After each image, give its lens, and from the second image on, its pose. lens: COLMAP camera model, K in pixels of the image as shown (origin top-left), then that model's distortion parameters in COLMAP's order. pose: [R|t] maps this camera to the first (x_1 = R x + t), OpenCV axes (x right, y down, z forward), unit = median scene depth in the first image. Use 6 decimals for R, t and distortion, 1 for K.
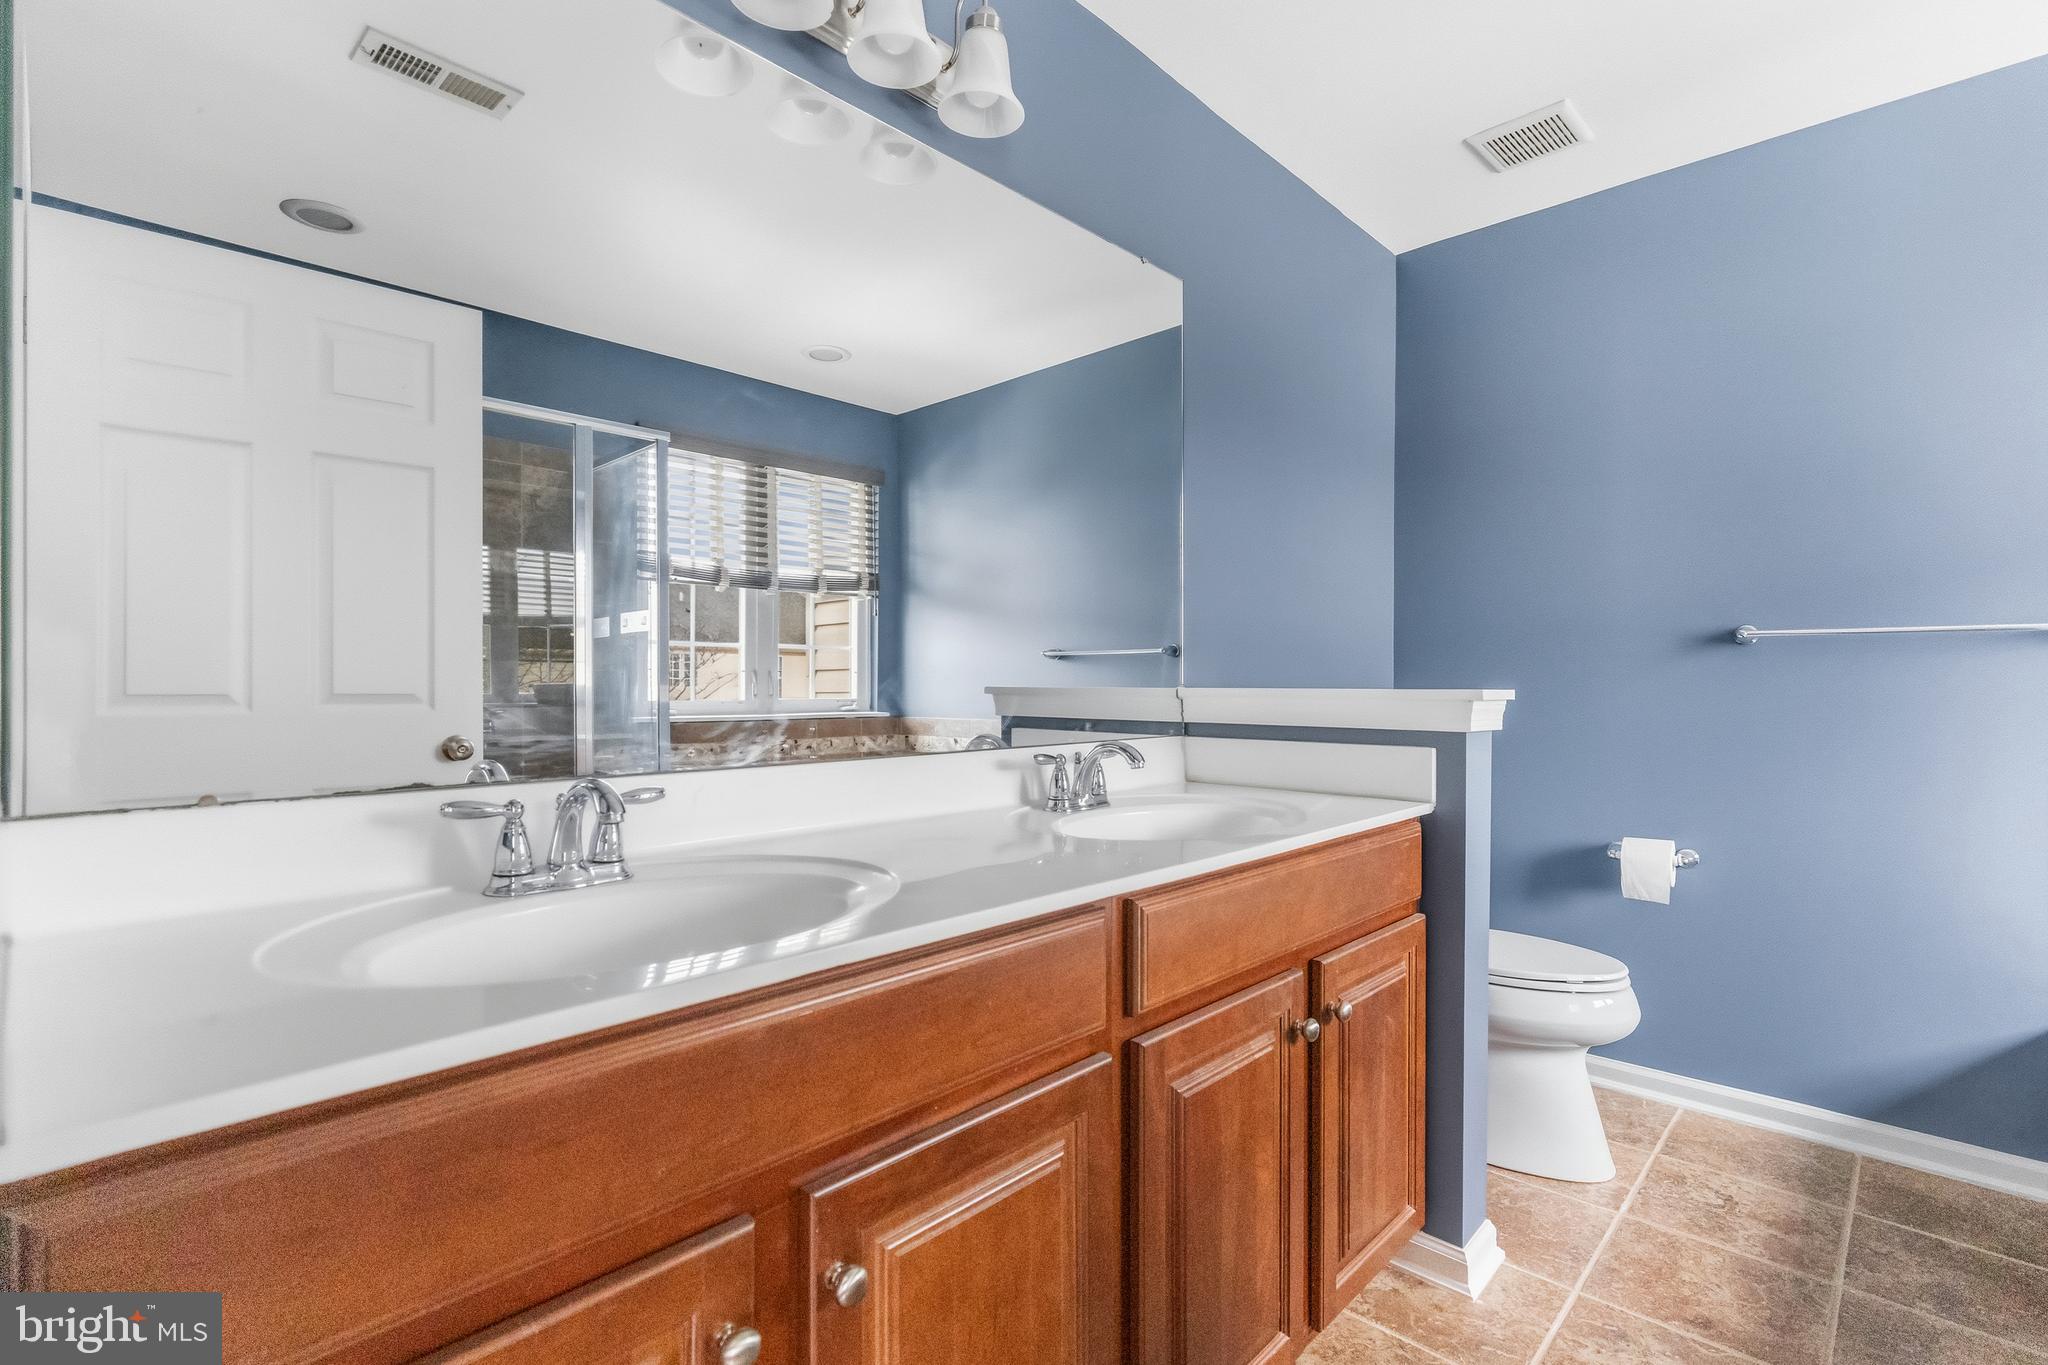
lens RADIAL K [[945.8, 0, 1015.1], [0, 945.8, 683.5], [0, 0, 1]] dist [0.003826, -0.001700]
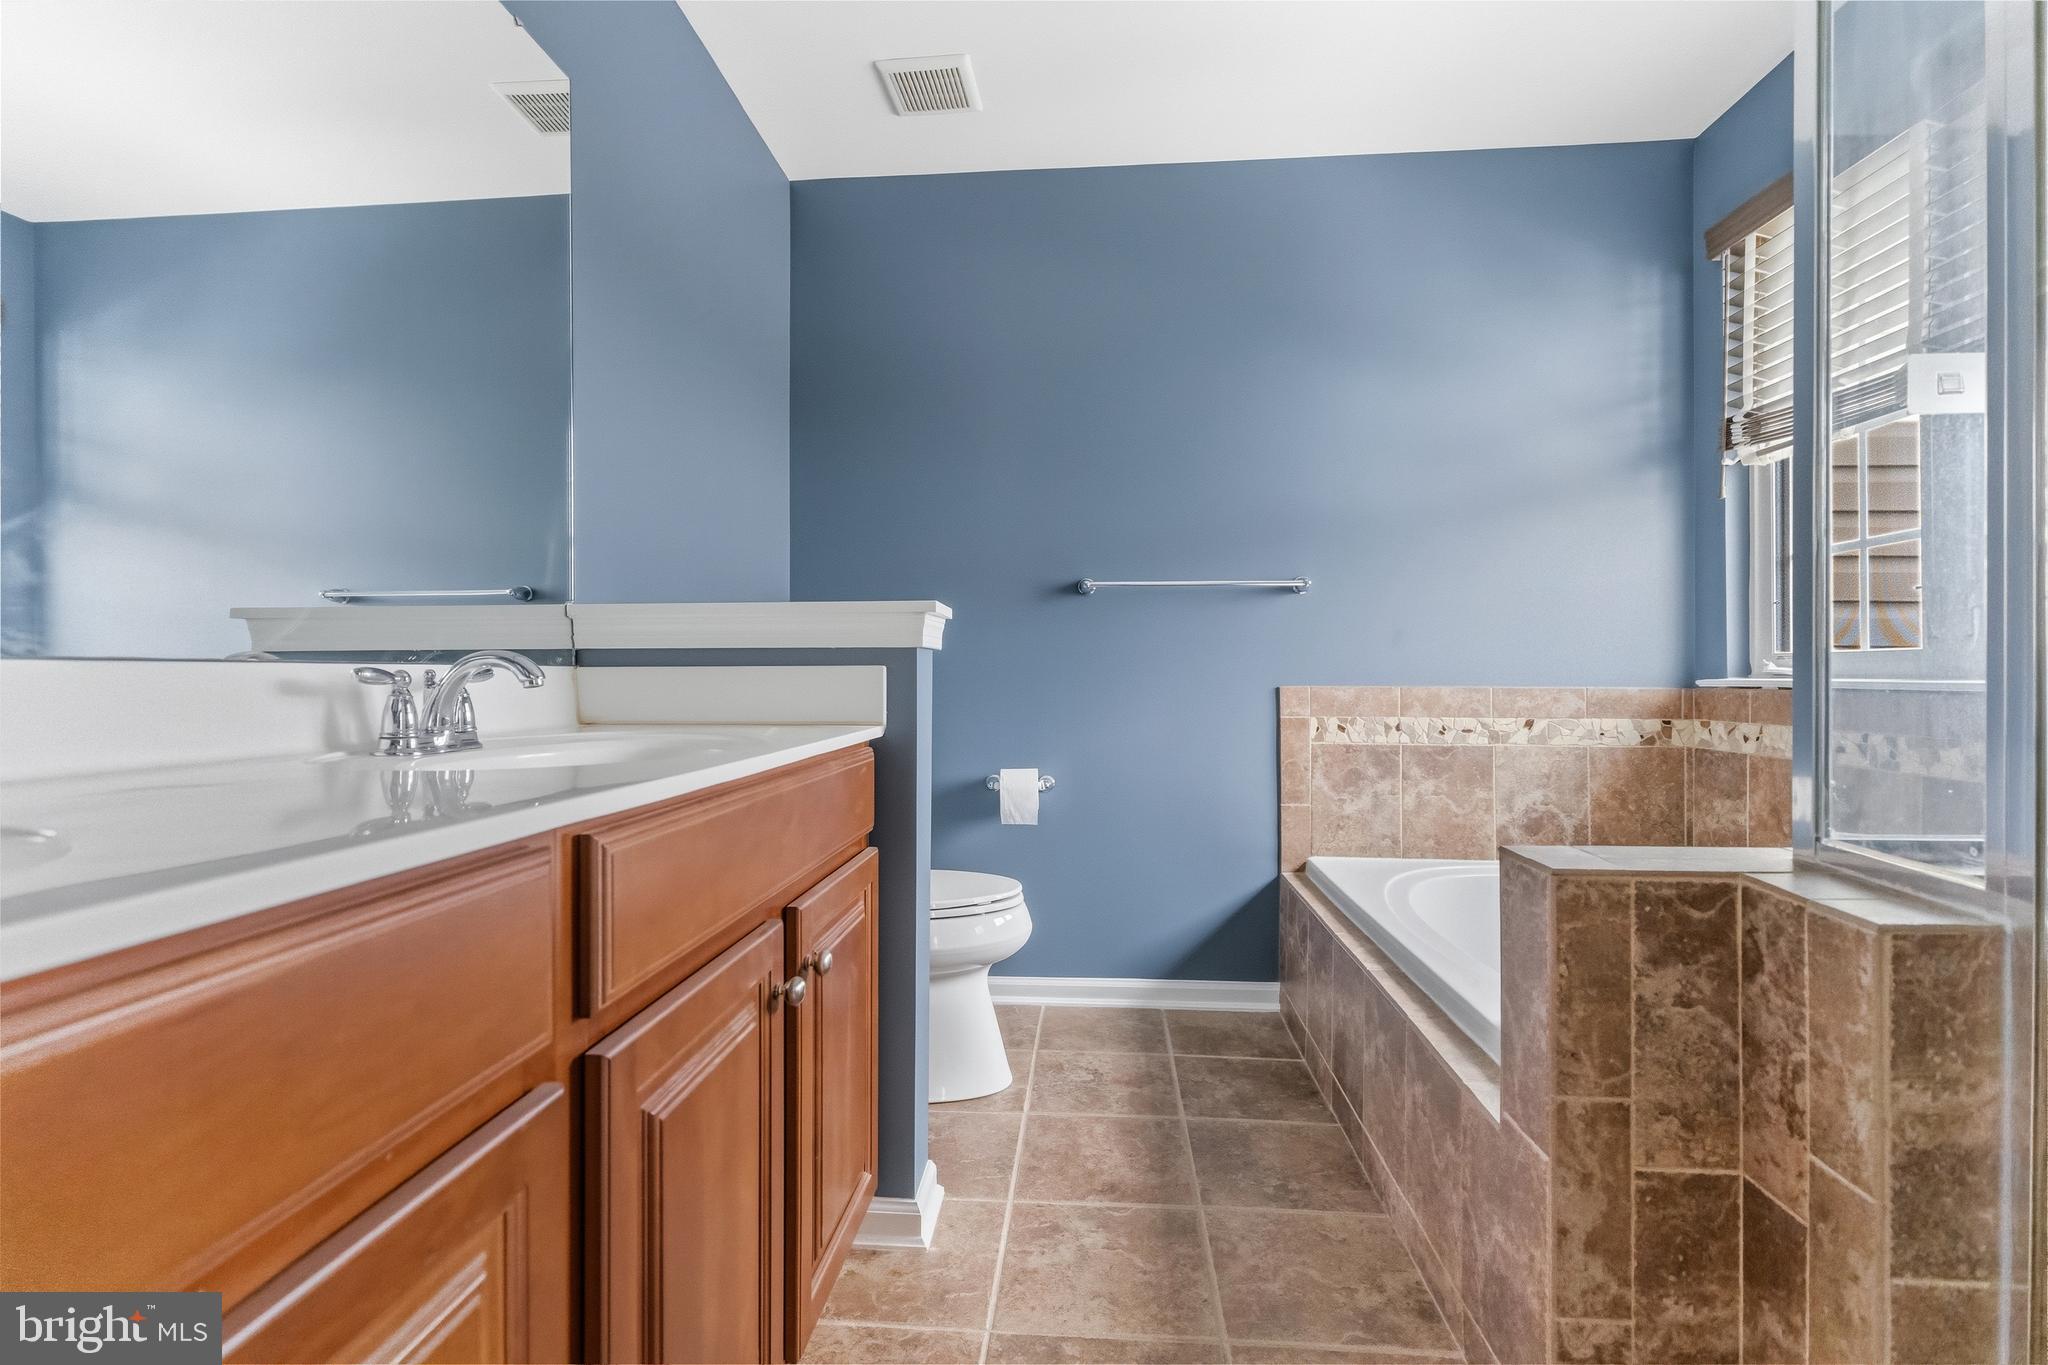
lens RADIAL K [[945.8, 0, 1026.1], [0, 945.8, 674.6], [0, 0, 1]] dist [0.003826, -0.001700]
pose [[0.773234, -0.002635, 0.634116, -0.033759], [0.003866, 0.999992, -0.000558, 0.078721], [-0.634109, 0.002883, 0.773238, 0.204043]]
